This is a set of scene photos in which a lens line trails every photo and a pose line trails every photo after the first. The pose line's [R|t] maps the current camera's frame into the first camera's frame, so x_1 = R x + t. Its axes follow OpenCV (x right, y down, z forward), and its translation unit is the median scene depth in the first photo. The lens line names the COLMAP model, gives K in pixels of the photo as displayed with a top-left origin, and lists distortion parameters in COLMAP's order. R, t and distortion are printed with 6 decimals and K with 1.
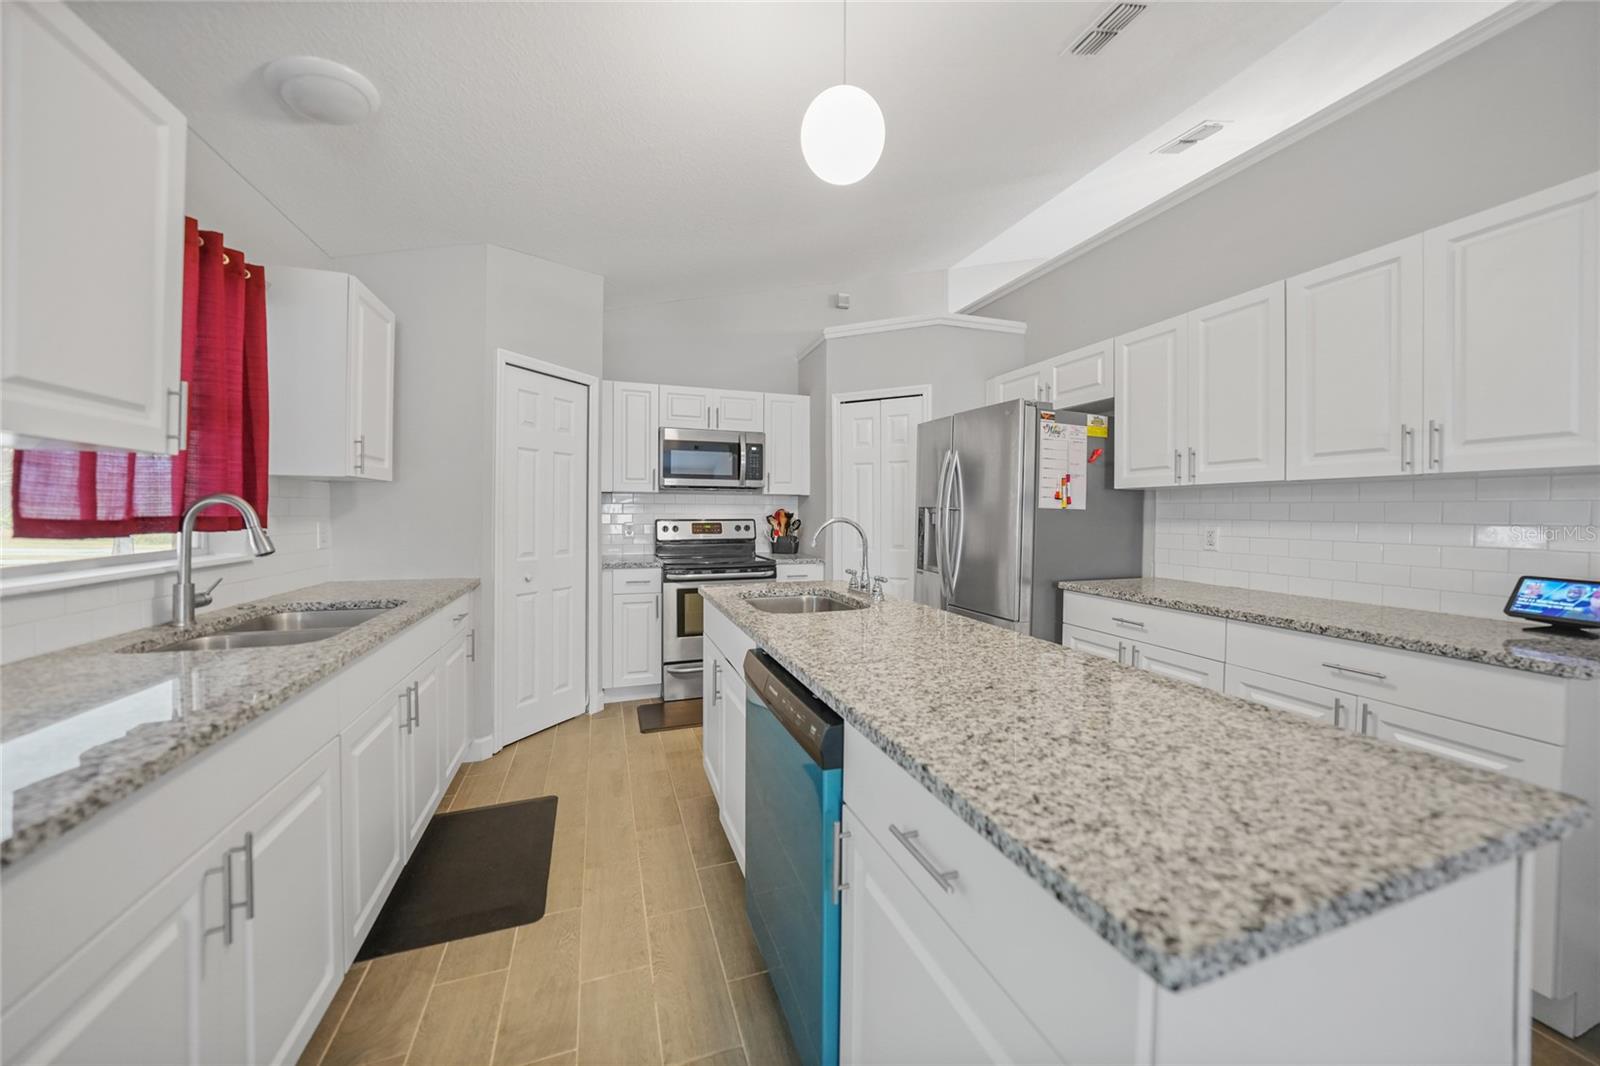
lens RADIAL K [[558.5, 0, 802.9], [0, 558.5, 519.5], [0, 0, 1]] dist [-0.021927, 0.002791]
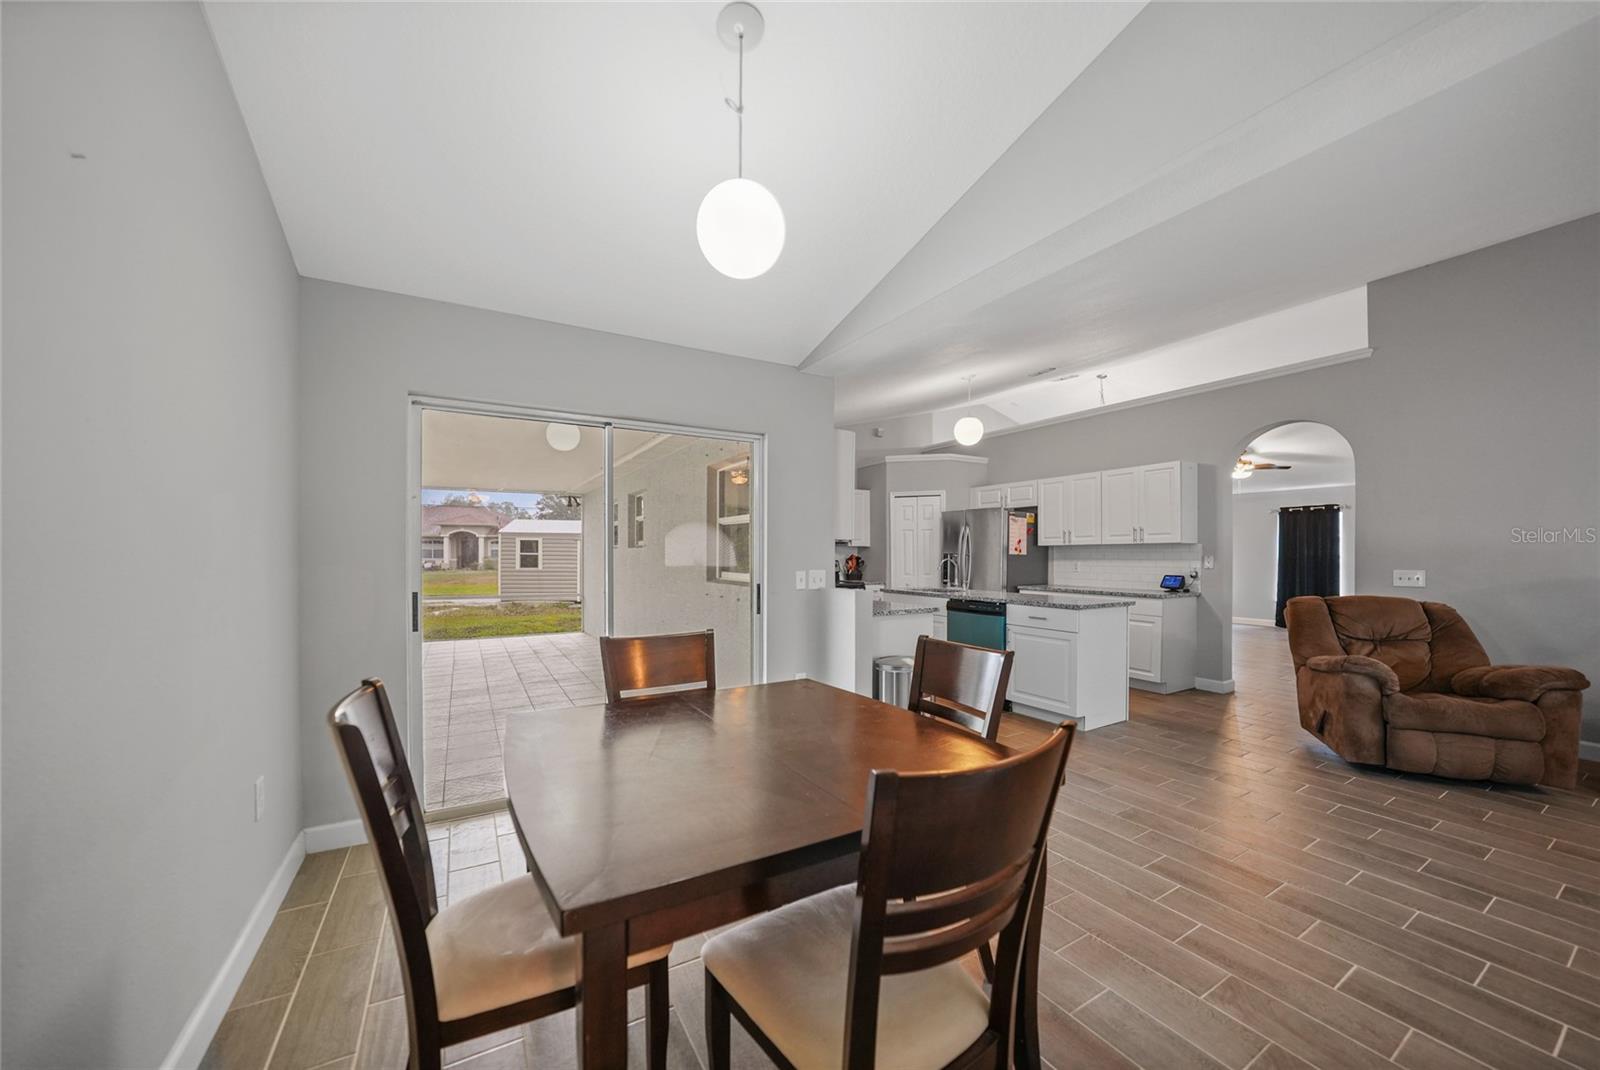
lens RADIAL K [[558.5, 0, 800.5], [0, 558.5, 559.0], [0, 0, 1]] dist [-0.021927, 0.002791]
pose [[0.980403, -0.003052, 0.196979, -0.797144], [0.004689, 0.999958, -0.007845, 0.012603], [-0.196947, 0.008615, 0.980376, -0.991046]]
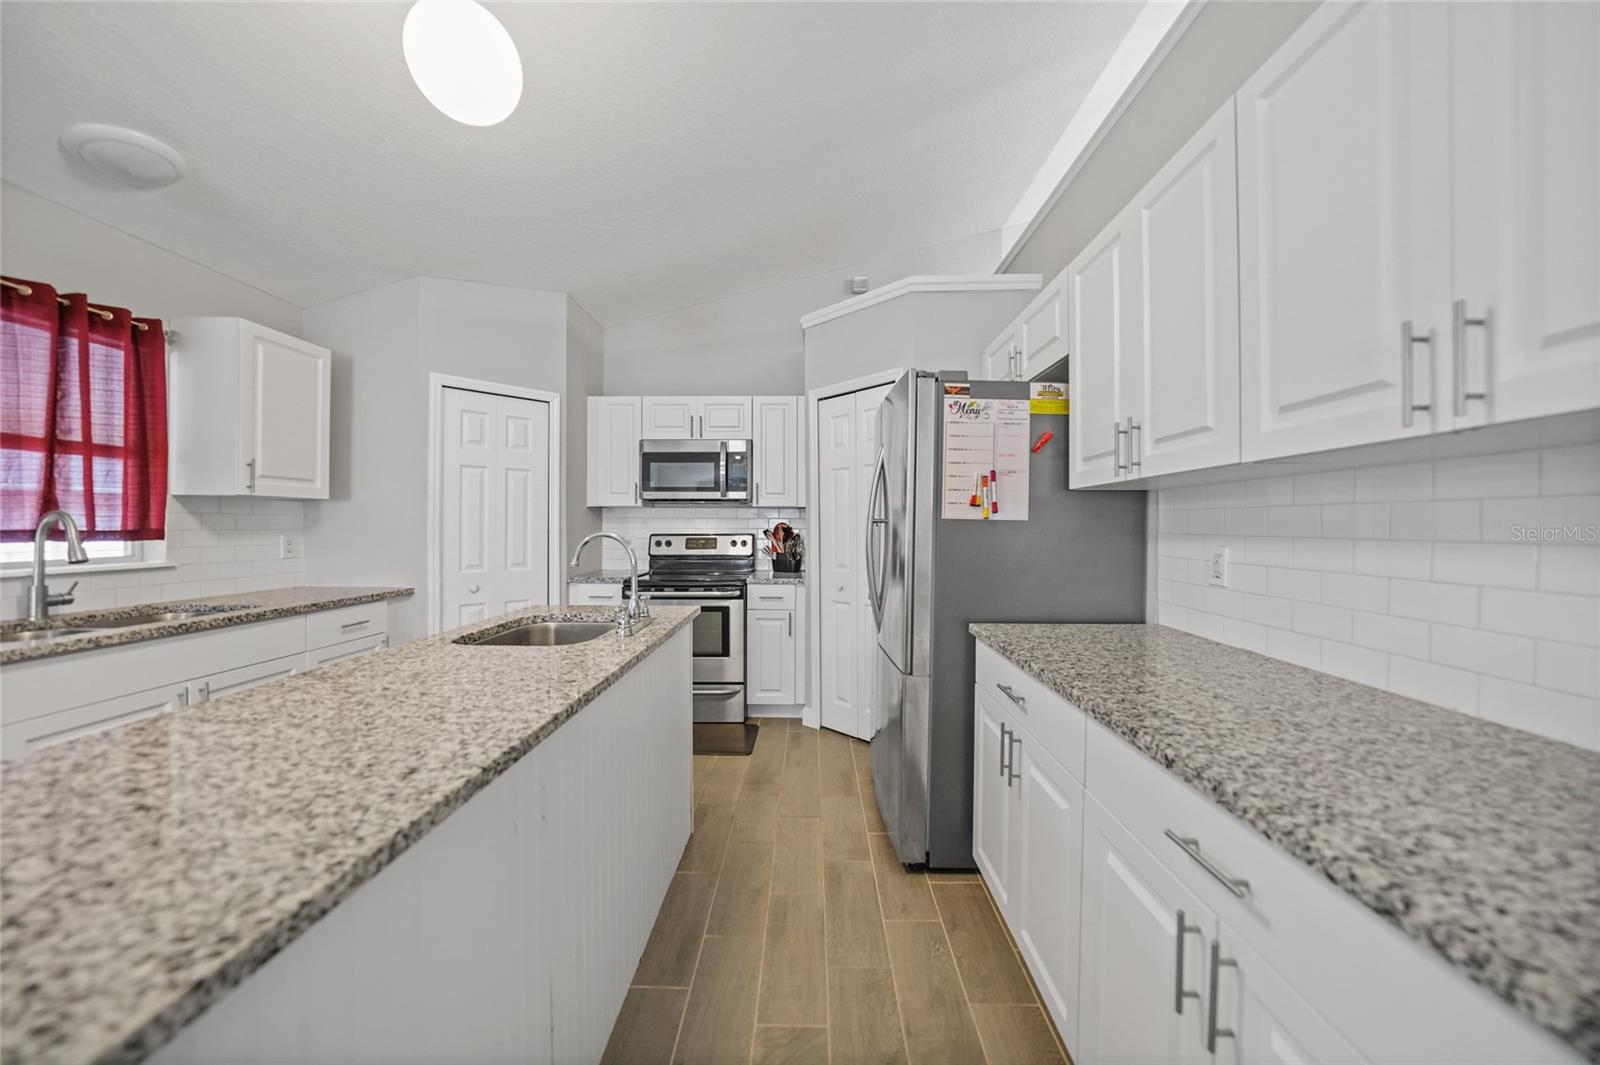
lens RADIAL K [[558.5, 0, 804.8], [0, 558.5, 528.7], [0, 0, 1]] dist [-0.021927, 0.002791]
pose [[0.938543, -0.001702, -0.345159, 0.458261], [-0.001974, 0.999945, -0.010300, 0.000153], [0.345158, 0.010348, 0.938488, 0.238835]]
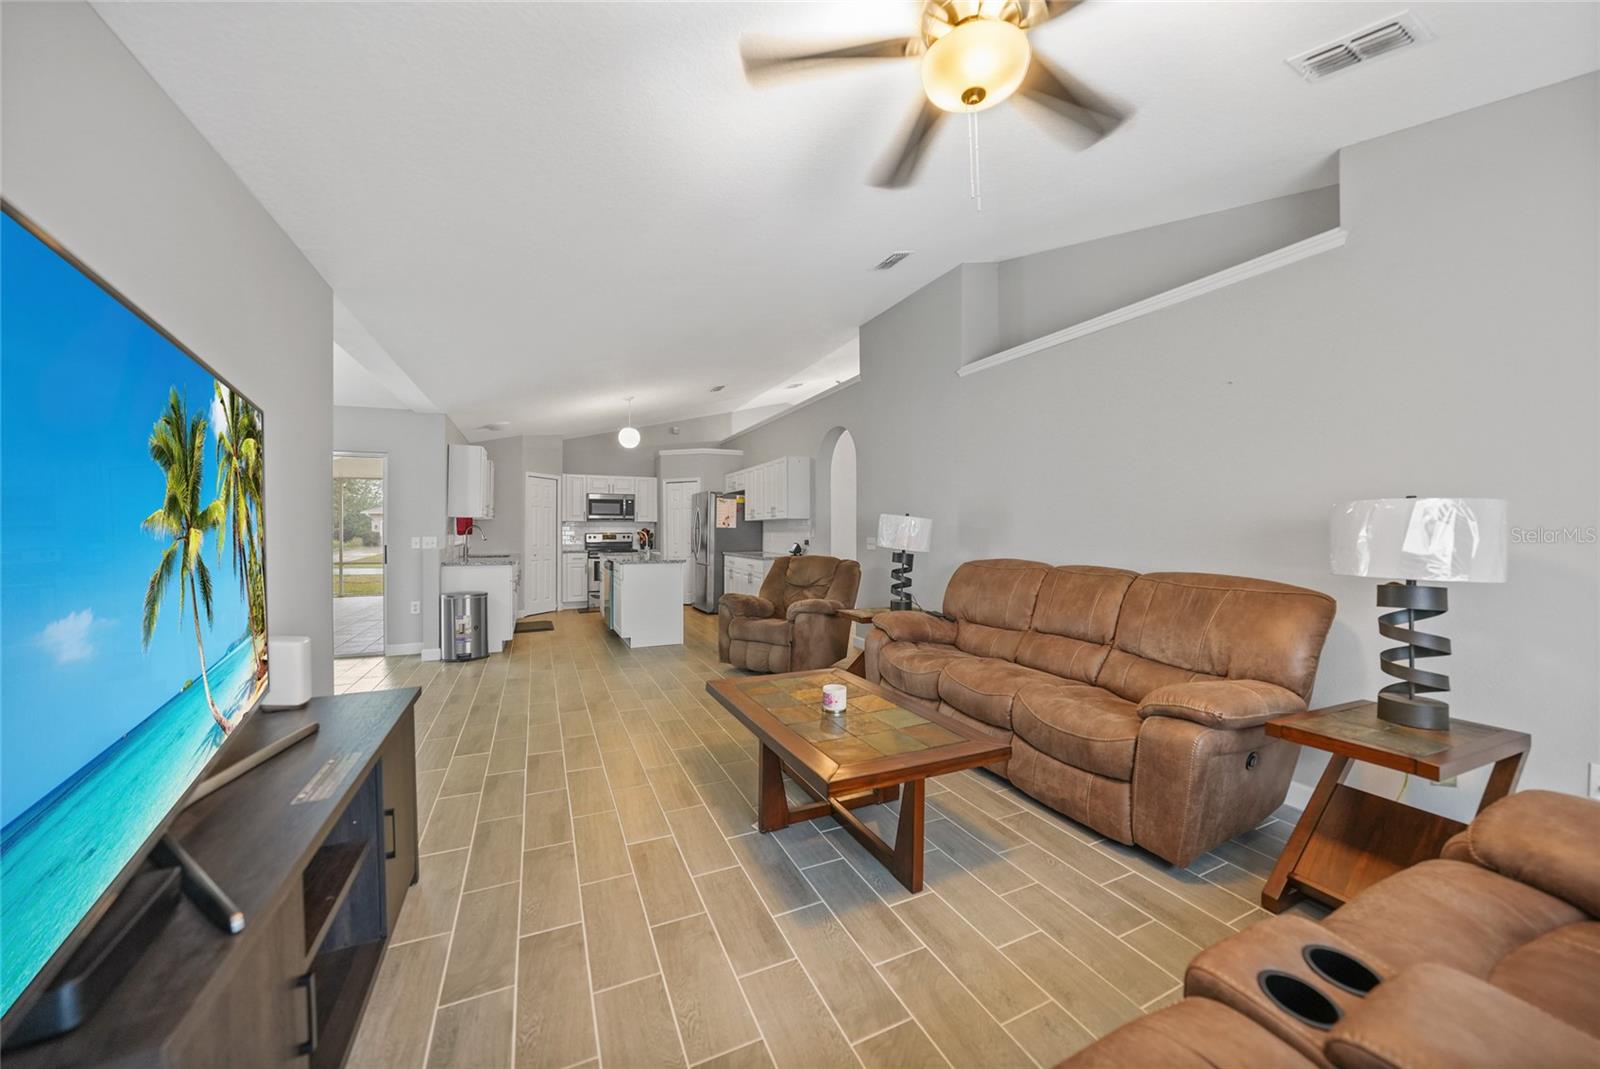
lens RADIAL K [[558.5, 0, 800.8], [0, 558.5, 524.8], [0, 0, 1]] dist [-0.021927, 0.002791]
pose [[0.995360, -0.003866, 0.096148, 0.532021], [0.006461, 0.999623, -0.026691, 0.043623], [-0.096009, 0.027189, 0.995009, -1.824925]]
